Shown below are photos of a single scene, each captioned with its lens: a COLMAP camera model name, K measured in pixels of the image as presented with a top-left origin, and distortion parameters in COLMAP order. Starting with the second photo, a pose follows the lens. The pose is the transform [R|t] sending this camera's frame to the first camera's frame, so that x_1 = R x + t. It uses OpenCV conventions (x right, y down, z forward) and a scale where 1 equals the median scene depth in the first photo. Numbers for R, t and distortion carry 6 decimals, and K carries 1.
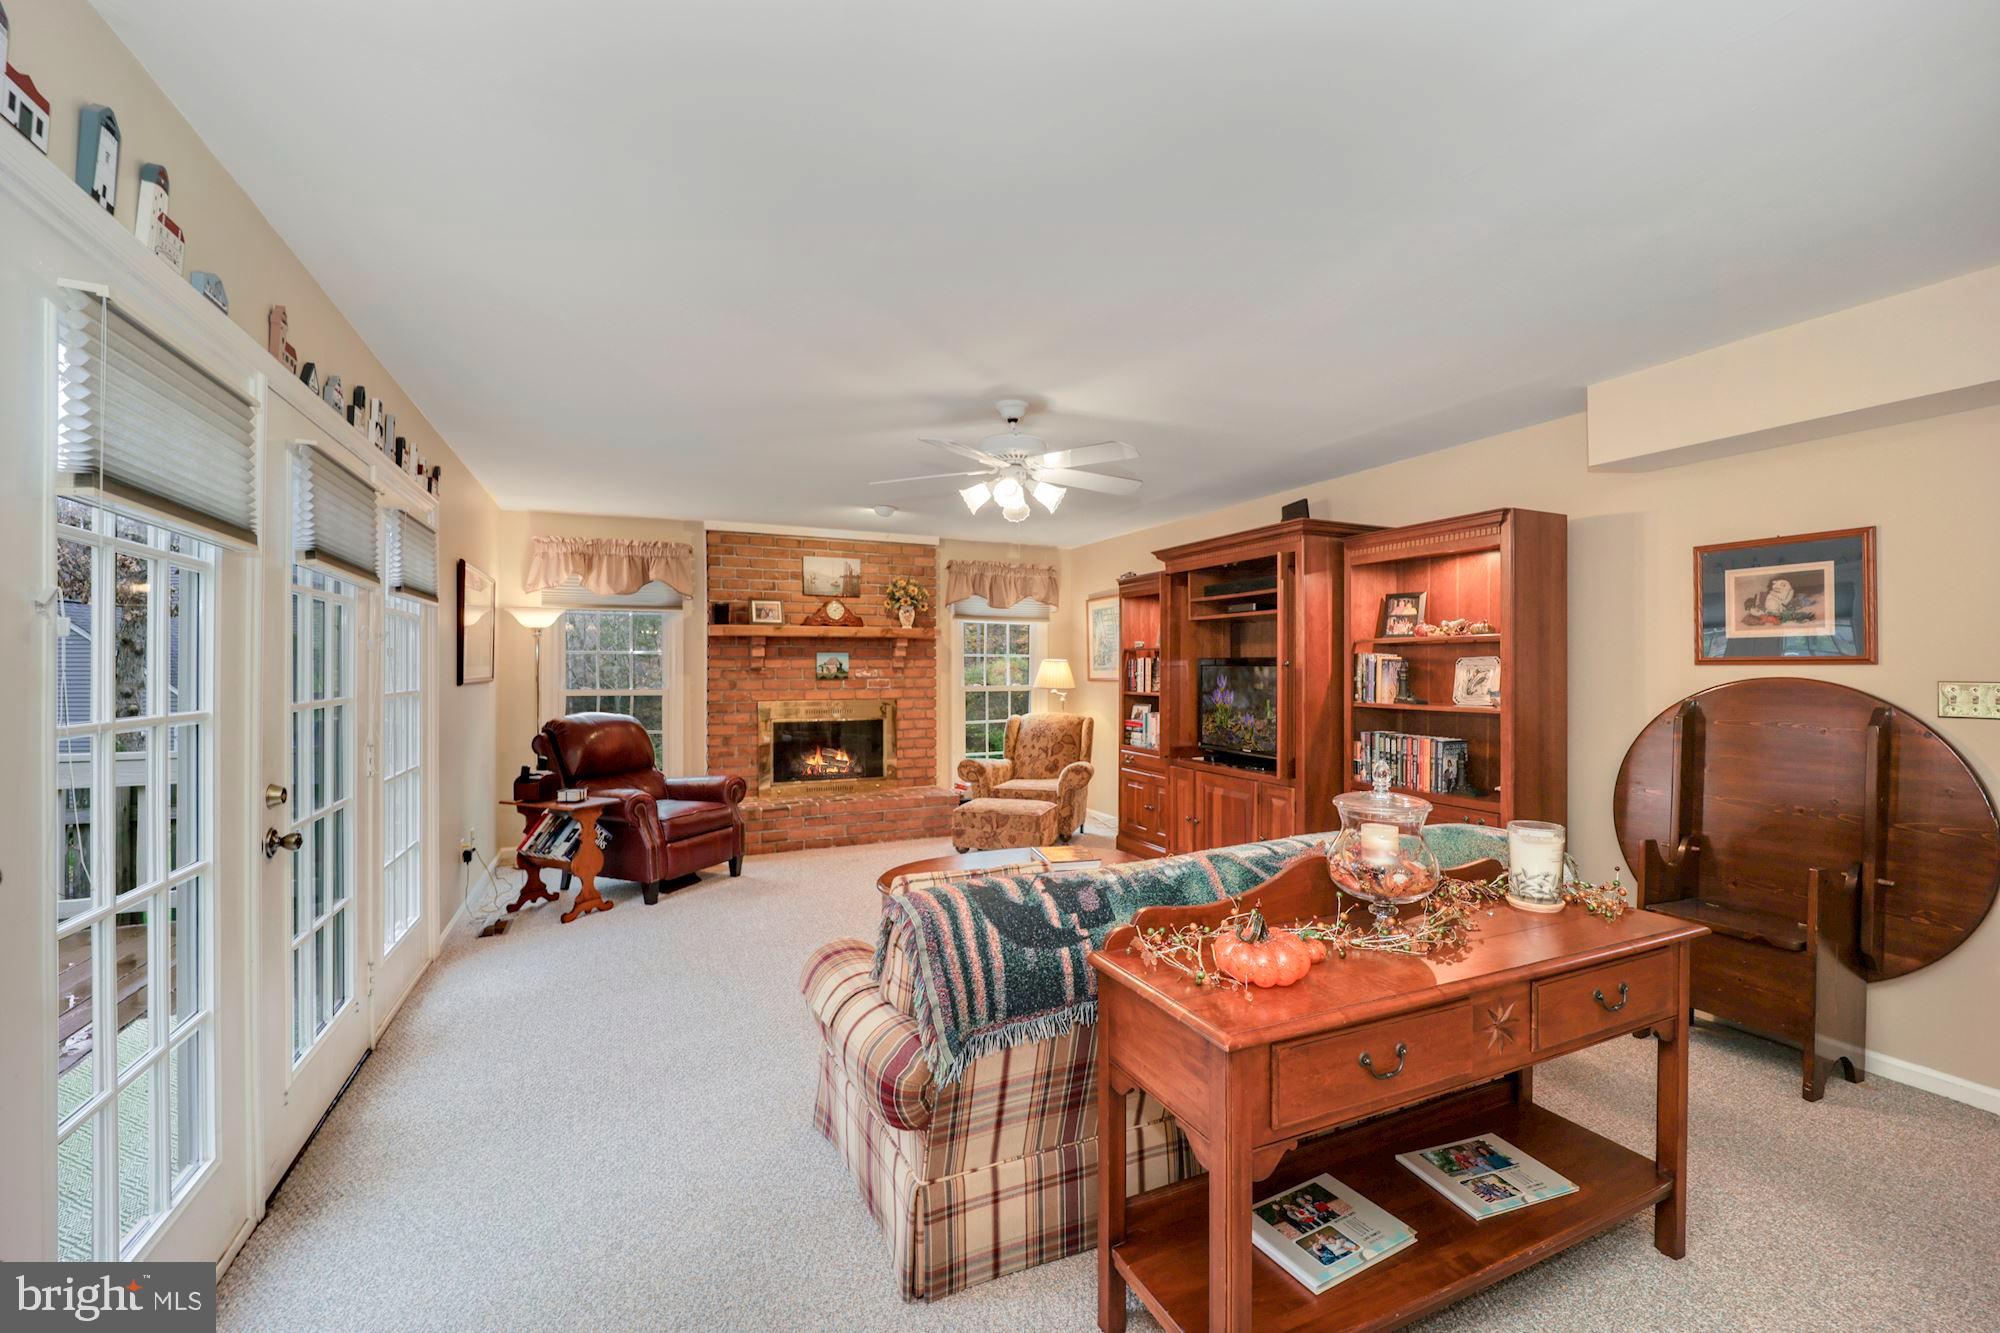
lens RADIAL K [[812.2, 0, 1009.6], [0, 812.2, 658.4], [0, 0, 1]] dist [-0.012421, -0.001456]
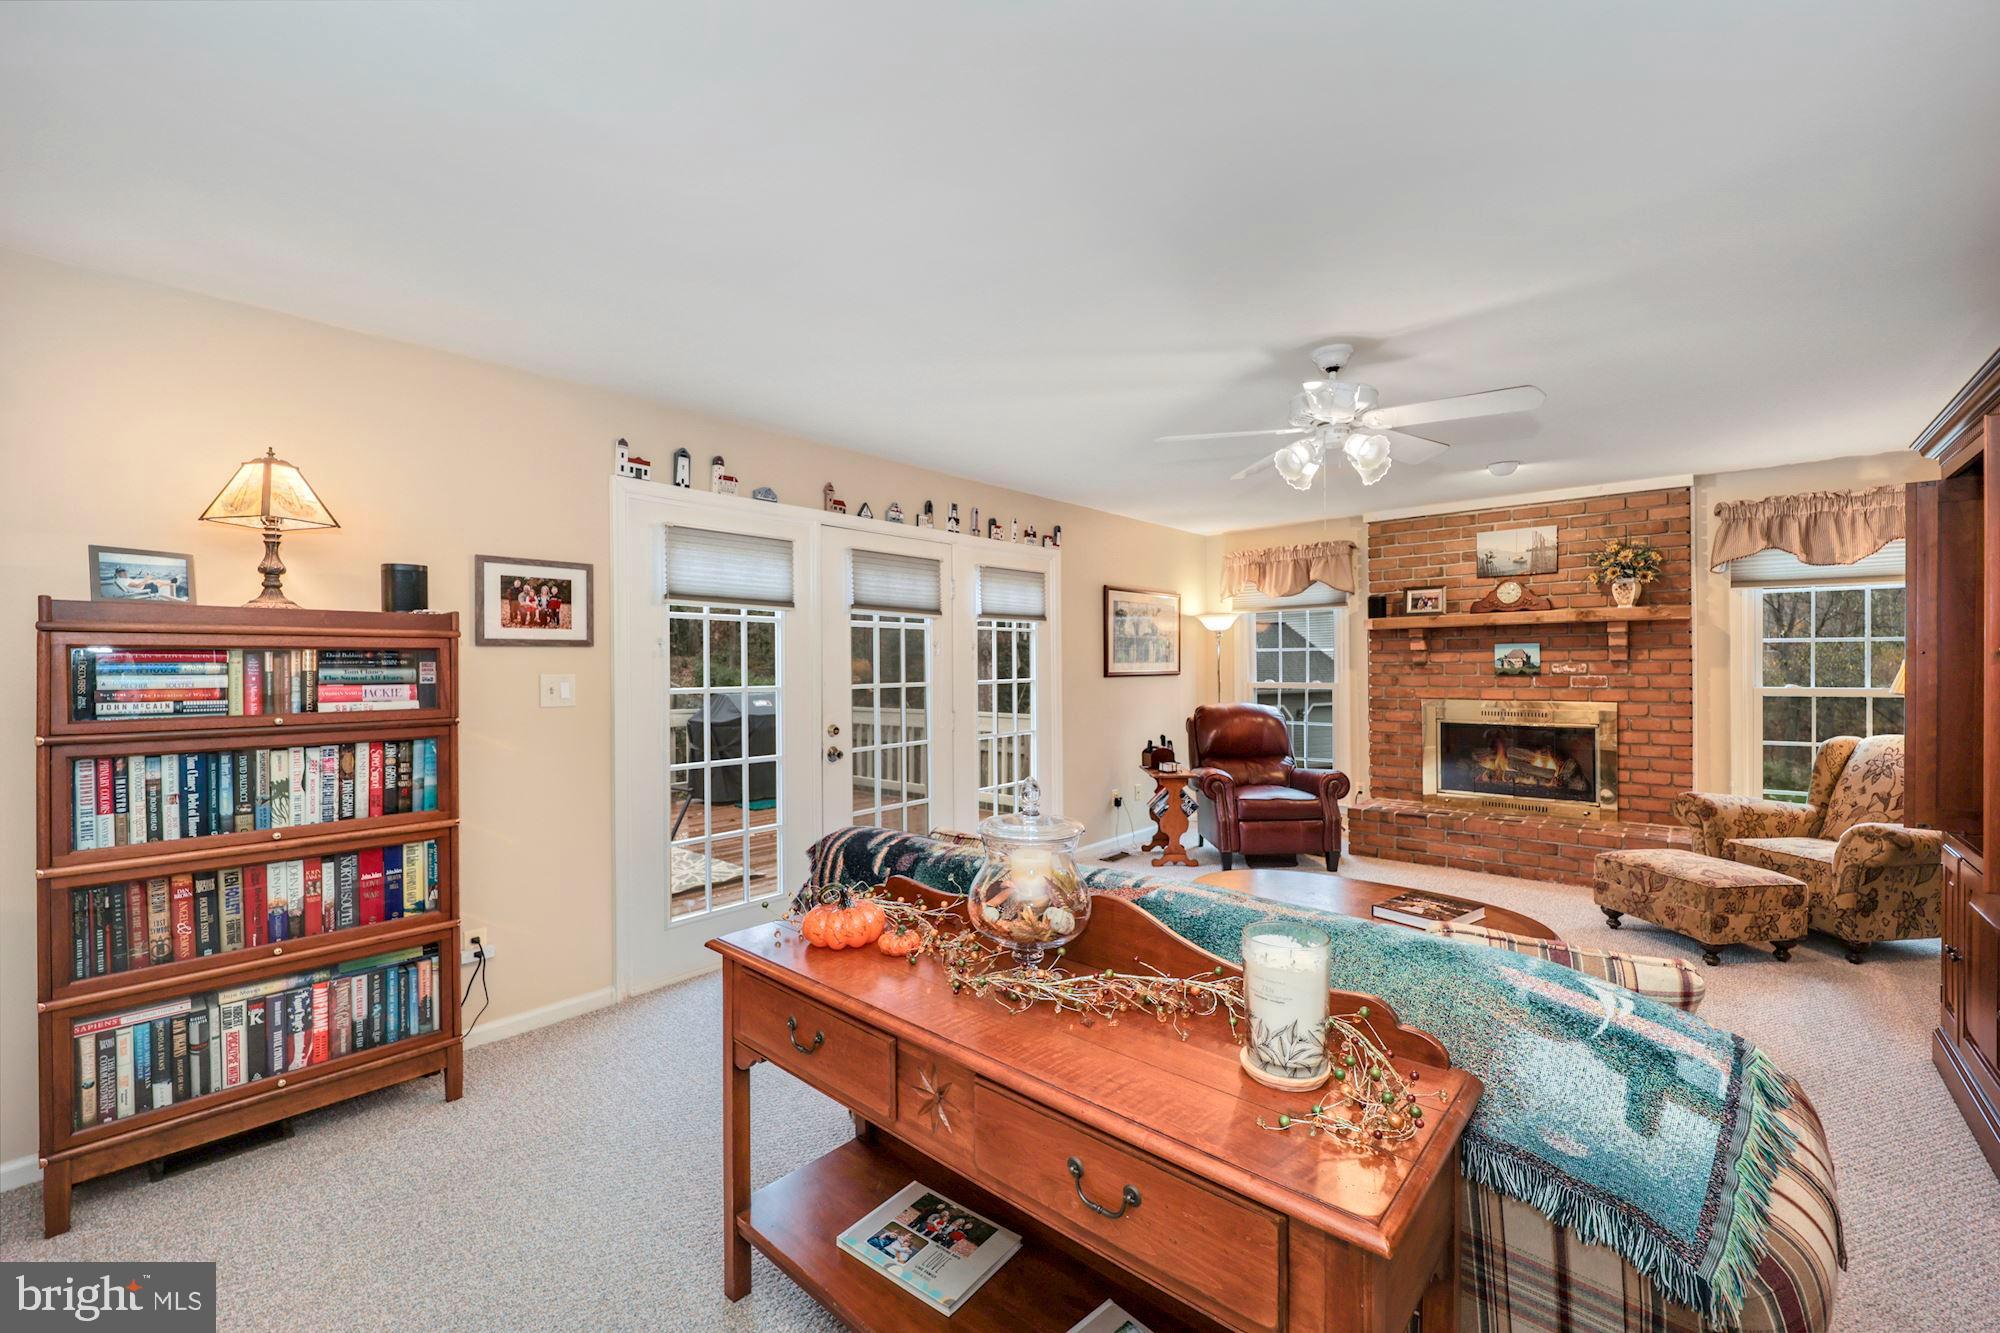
lens RADIAL K [[812.2, 0, 983.2], [0, 812.2, 663.4], [0, 0, 1]] dist [-0.012421, -0.001456]
pose [[0.388081, -0.004138, -0.921616, 0.342823], [0.017043, 0.999851, 0.002687, 0.001810], [0.921468, -0.016750, 0.388094, 0.180740]]
